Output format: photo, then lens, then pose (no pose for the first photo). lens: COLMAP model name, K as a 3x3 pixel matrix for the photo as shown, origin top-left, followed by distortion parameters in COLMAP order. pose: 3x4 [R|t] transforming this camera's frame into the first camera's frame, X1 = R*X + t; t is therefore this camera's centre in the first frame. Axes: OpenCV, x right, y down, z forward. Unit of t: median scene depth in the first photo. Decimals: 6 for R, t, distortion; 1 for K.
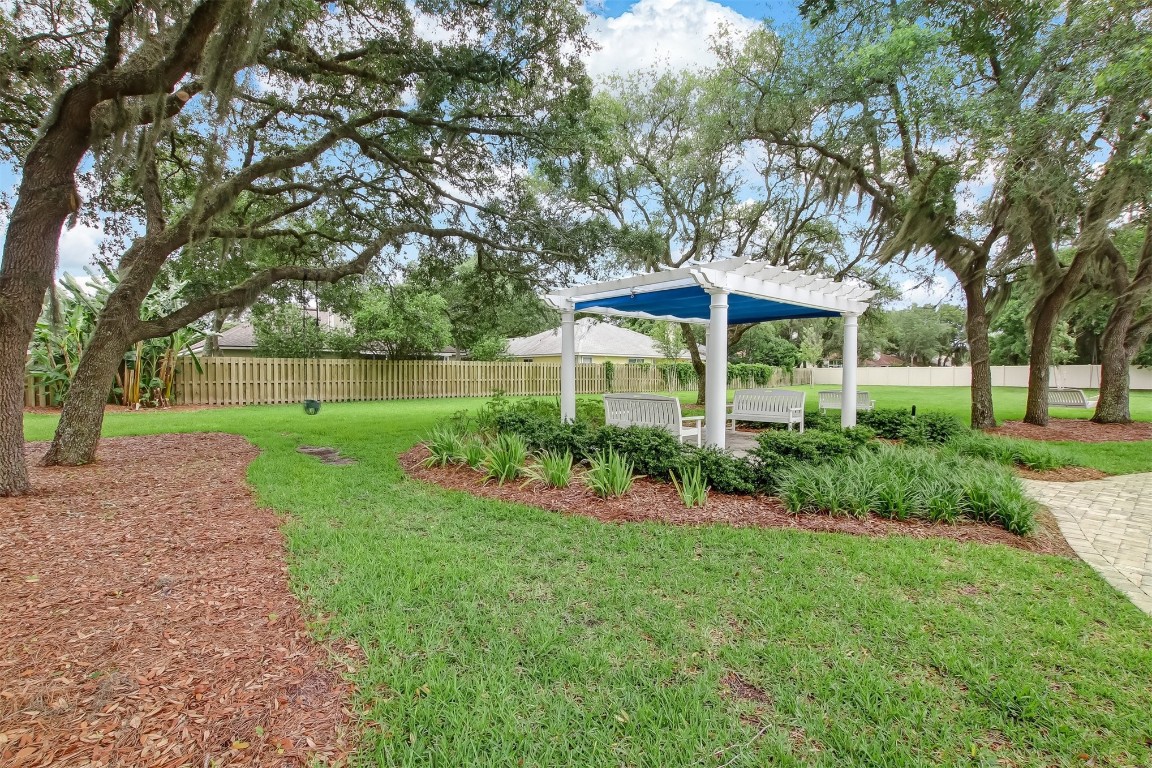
lens RADIAL K [[553.3, 0, 576.0], [0, 553.3, 384.0], [0, 0, 1]] dist [-0.000146, -0.000218]
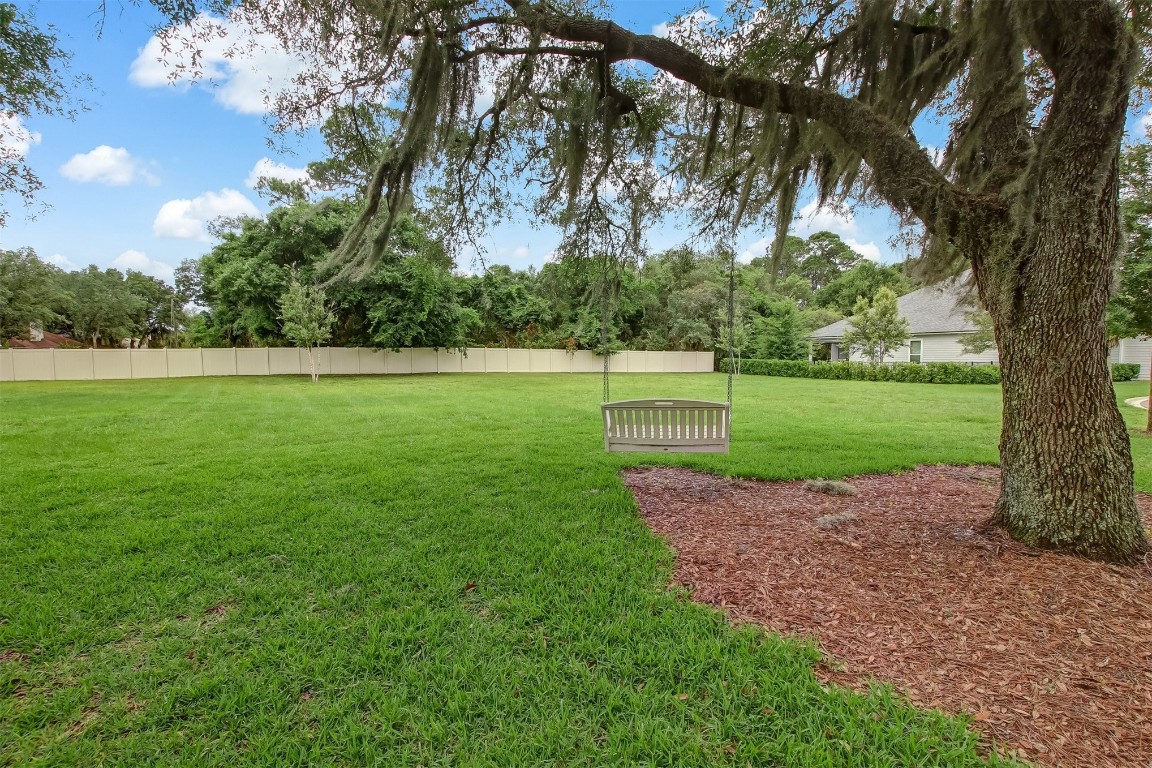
lens RADIAL K [[553.3, 0, 576.0], [0, 553.3, 384.0], [0, 0, 1]] dist [-0.000146, -0.000218]
pose [[0.302888, -0.047076, 0.951863, 0.090047], [0.022690, 0.998852, 0.042180, -0.002357], [-0.952756, 0.008822, 0.303609, 0.152597]]
